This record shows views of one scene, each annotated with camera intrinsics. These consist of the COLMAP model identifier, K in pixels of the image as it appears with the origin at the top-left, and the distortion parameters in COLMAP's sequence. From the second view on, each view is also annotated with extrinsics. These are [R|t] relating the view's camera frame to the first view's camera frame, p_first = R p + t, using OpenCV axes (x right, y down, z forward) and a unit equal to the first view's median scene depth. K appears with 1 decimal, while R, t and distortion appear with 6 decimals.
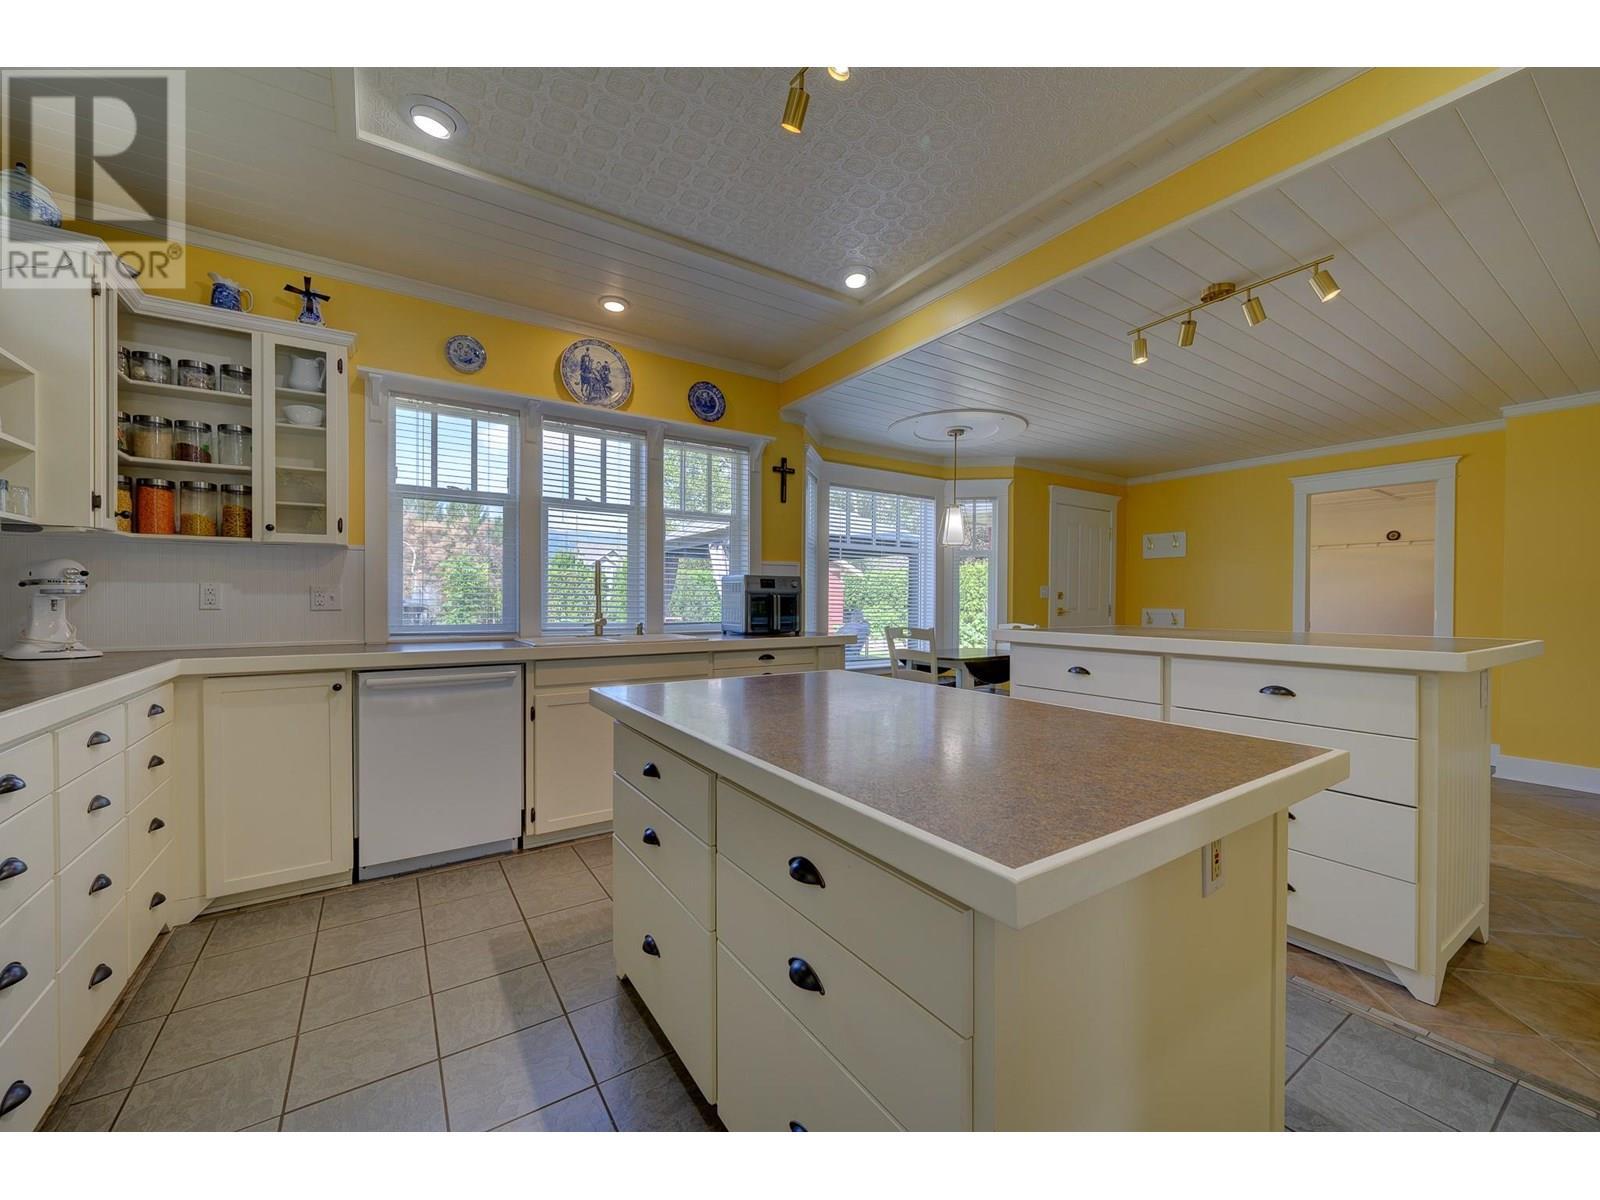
lens RADIAL K [[629.8, 0, 806.1], [0, 629.8, 603.5], [0, 0, 1]] dist [-0.000717, 0.000511]
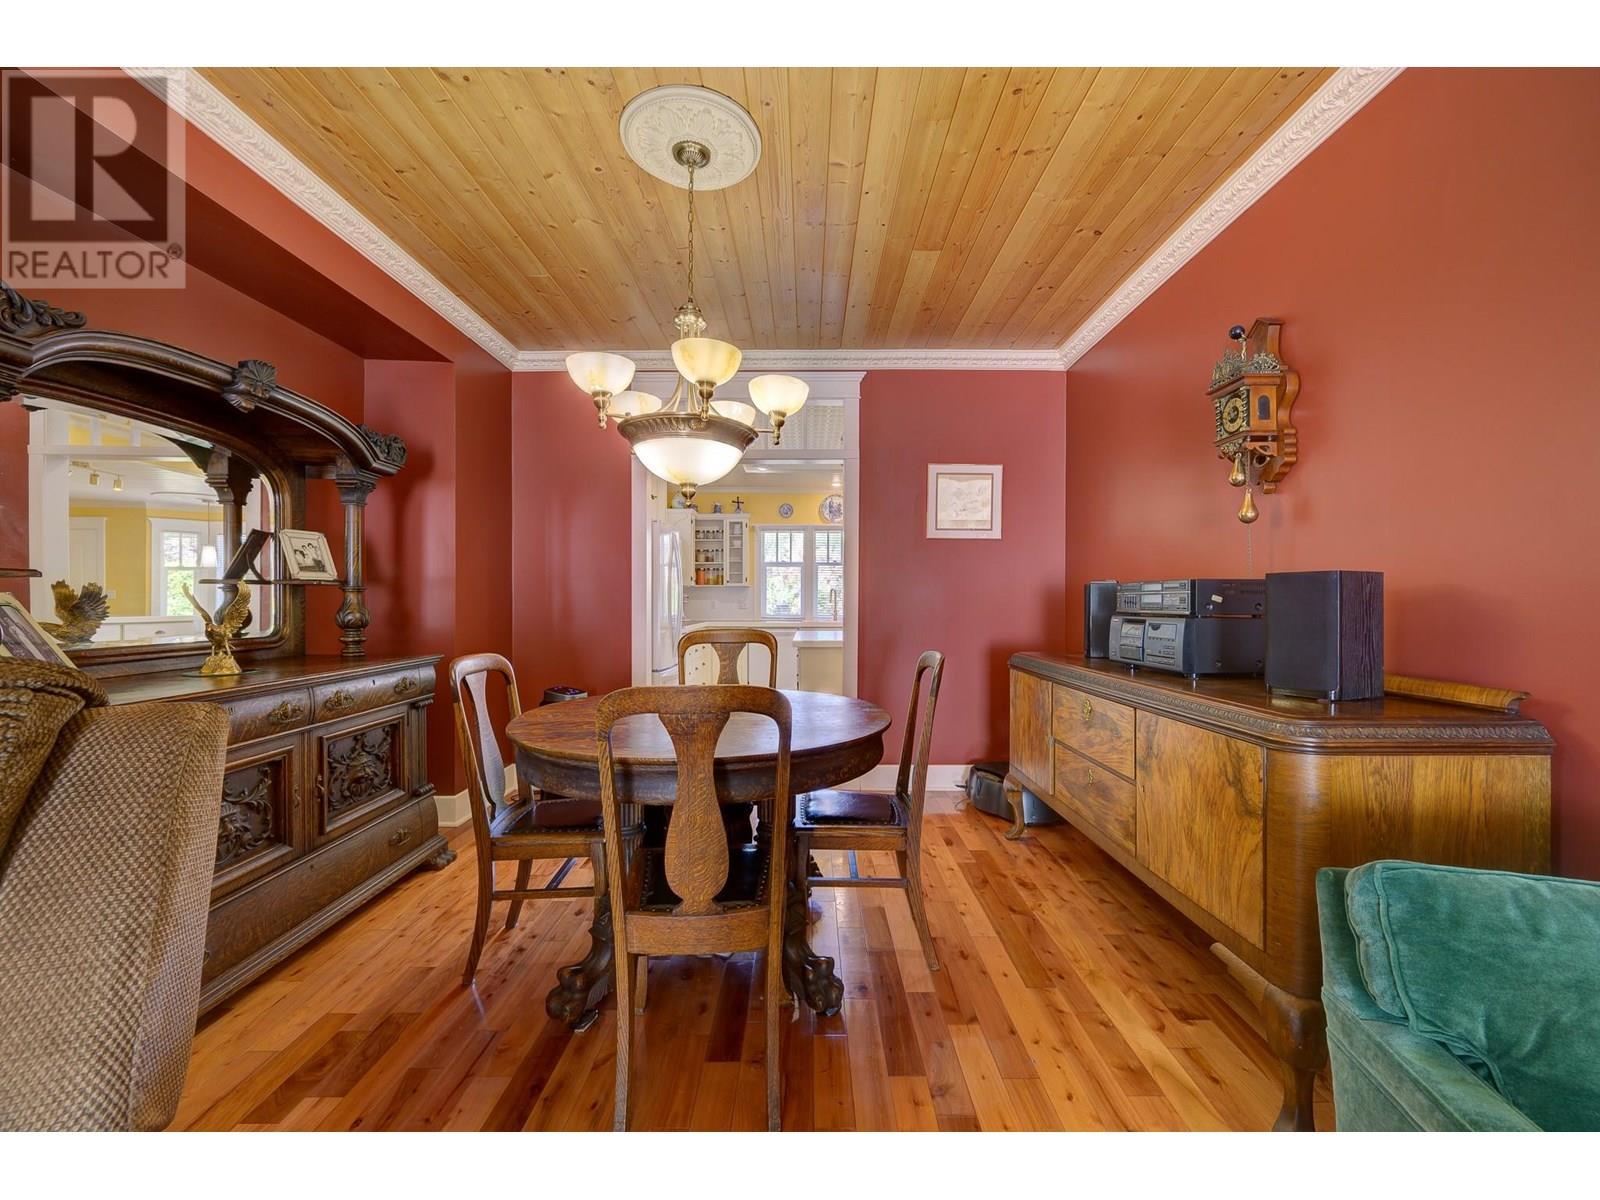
lens RADIAL K [[629.8, 0, 806.1], [0, 629.8, 603.5], [0, 0, 1]] dist [-0.000717, 0.000511]
pose [[0.828969, 0.000802, -0.559293, 1.125632], [-0.004245, 0.999979, -0.004859, 0.000583], [0.559278, 0.006402, 0.828956, -1.267756]]
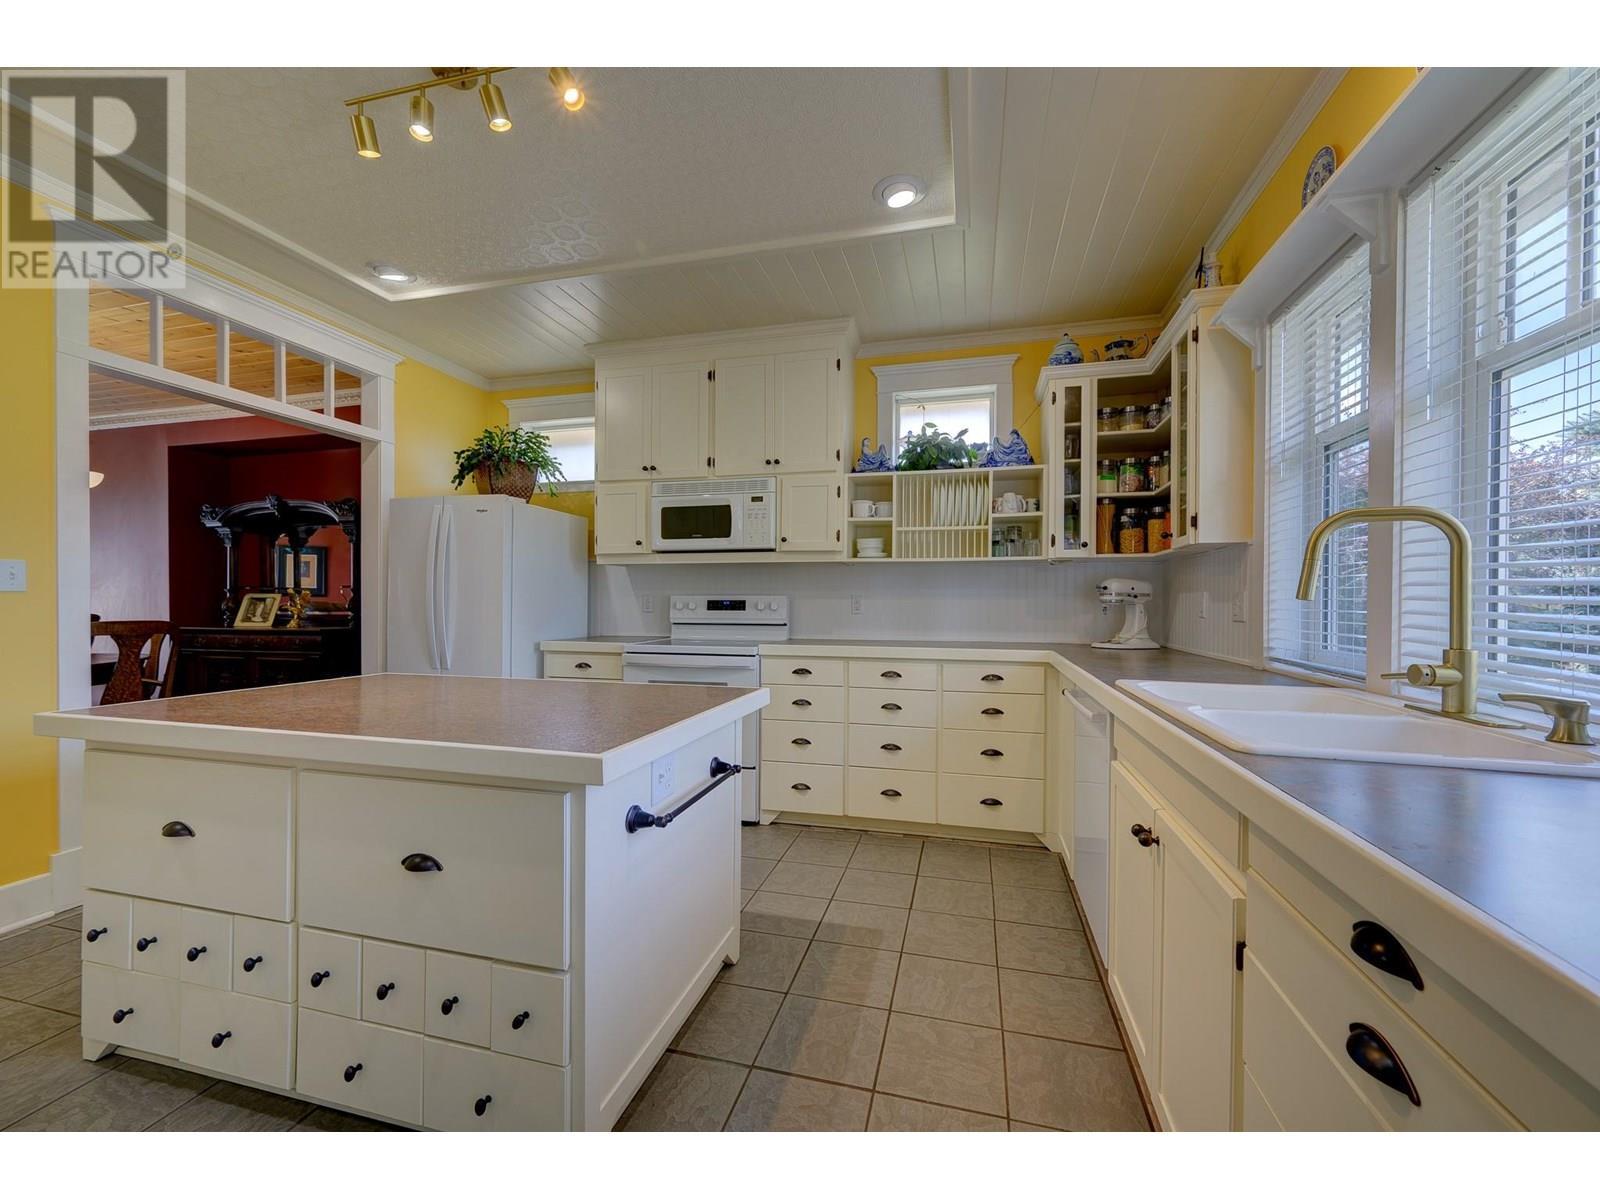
lens RADIAL K [[629.8, 0, 806.1], [0, 629.8, 603.5], [0, 0, 1]] dist [-0.000717, 0.000511]
pose [[-0.751713, -0.000659, -0.659490, 0.220560], [-0.011686, 0.999856, 0.012321, -0.018681], [0.659387, 0.016969, -0.751612, 1.299039]]
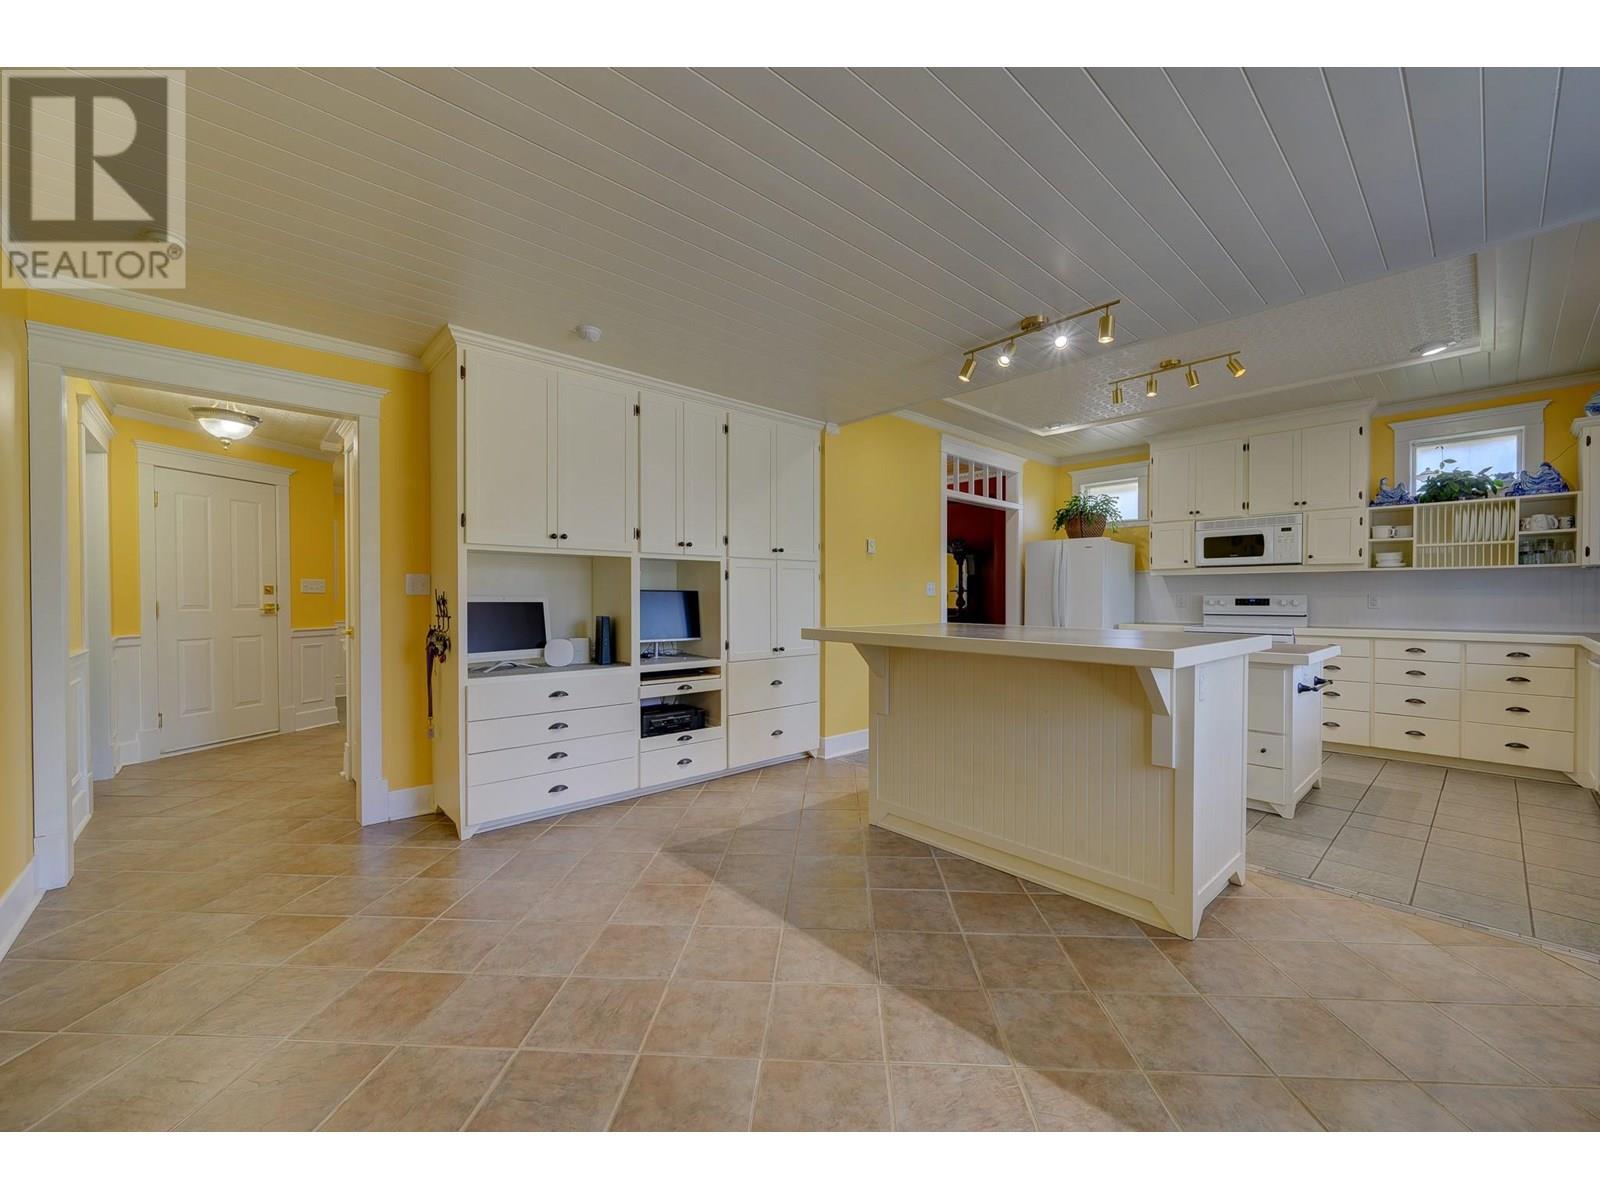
lens RADIAL K [[629.8, 0, 806.1], [0, 629.8, 603.5], [0, 0, 1]] dist [-0.000717, 0.000511]
pose [[-0.988718, -0.001441, -0.149782, 1.141685], [-0.004279, 0.999817, 0.018627, -0.022451], [0.149728, 0.019058, -0.988544, 1.908827]]
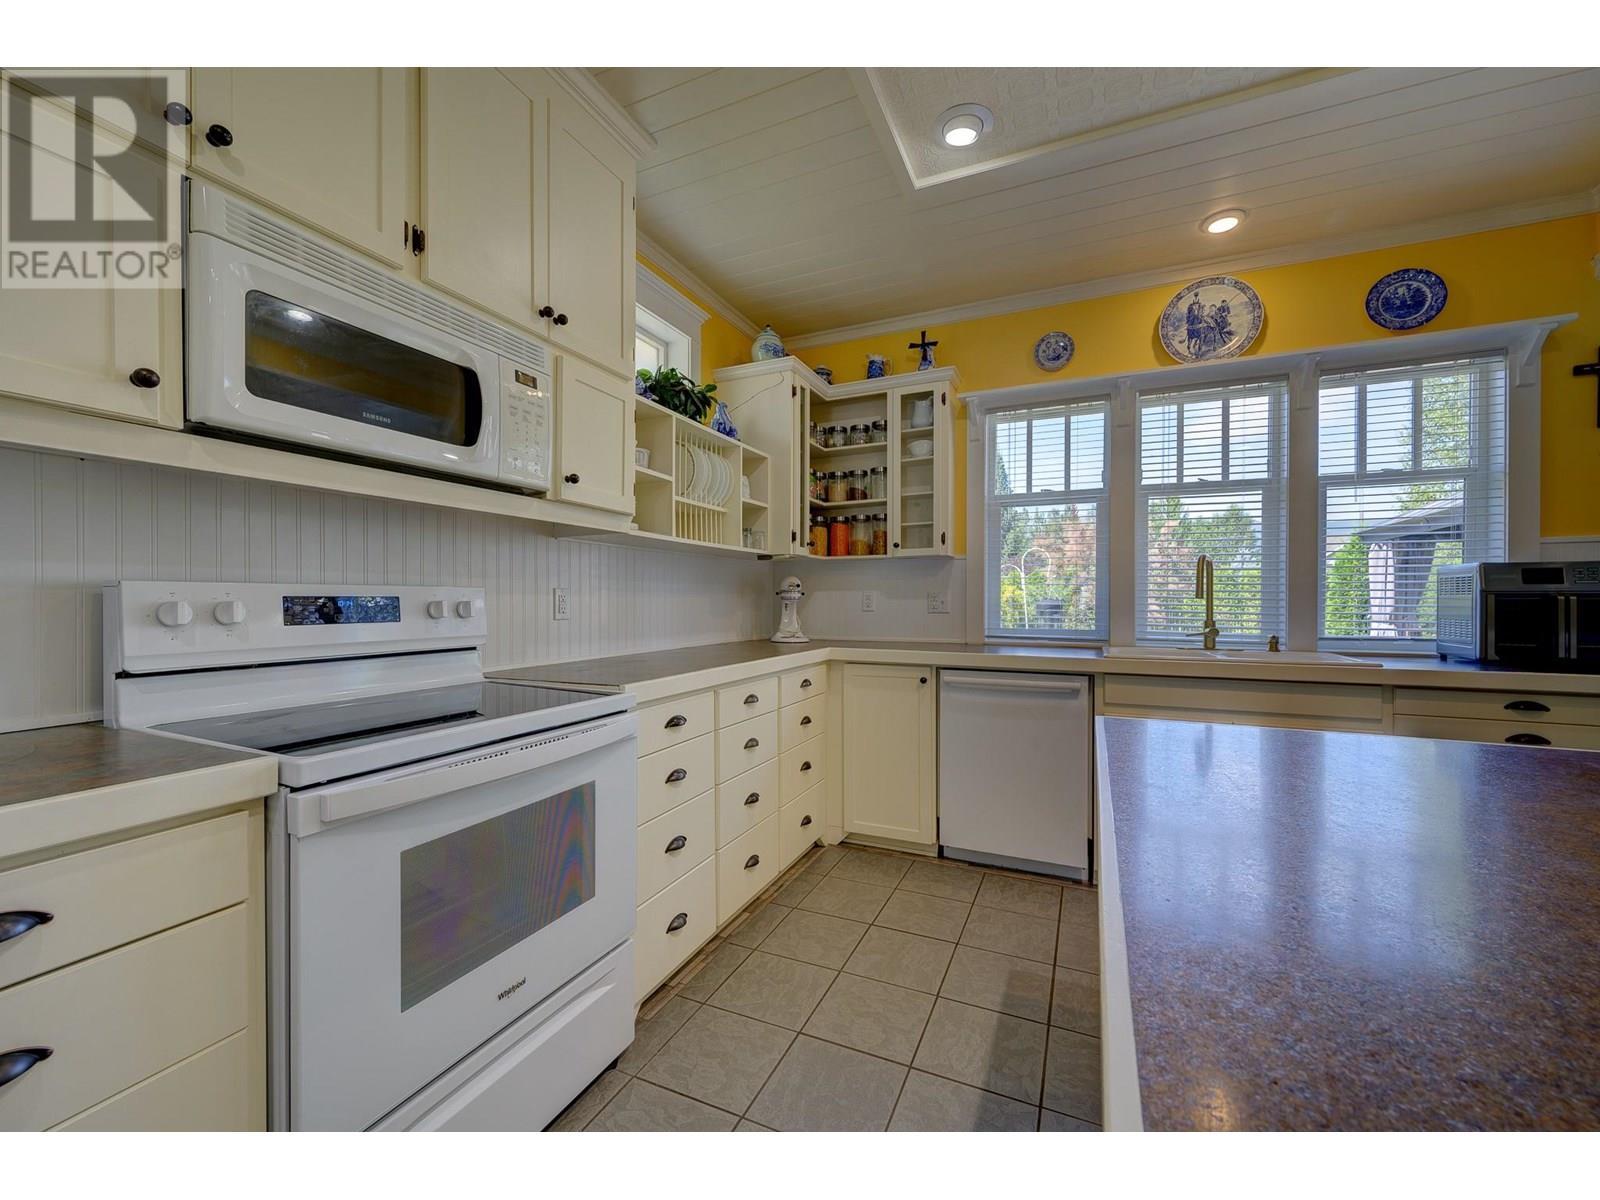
lens RADIAL K [[629.8, 0, 806.1], [0, 629.8, 603.5], [0, 0, 1]] dist [-0.000717, 0.000511]
pose [[0.524912, 0.001535, -0.851155, 0.099675], [-0.006172, 0.999979, -0.002003, -0.002448], [0.851134, 0.006304, 0.524910, 0.189510]]
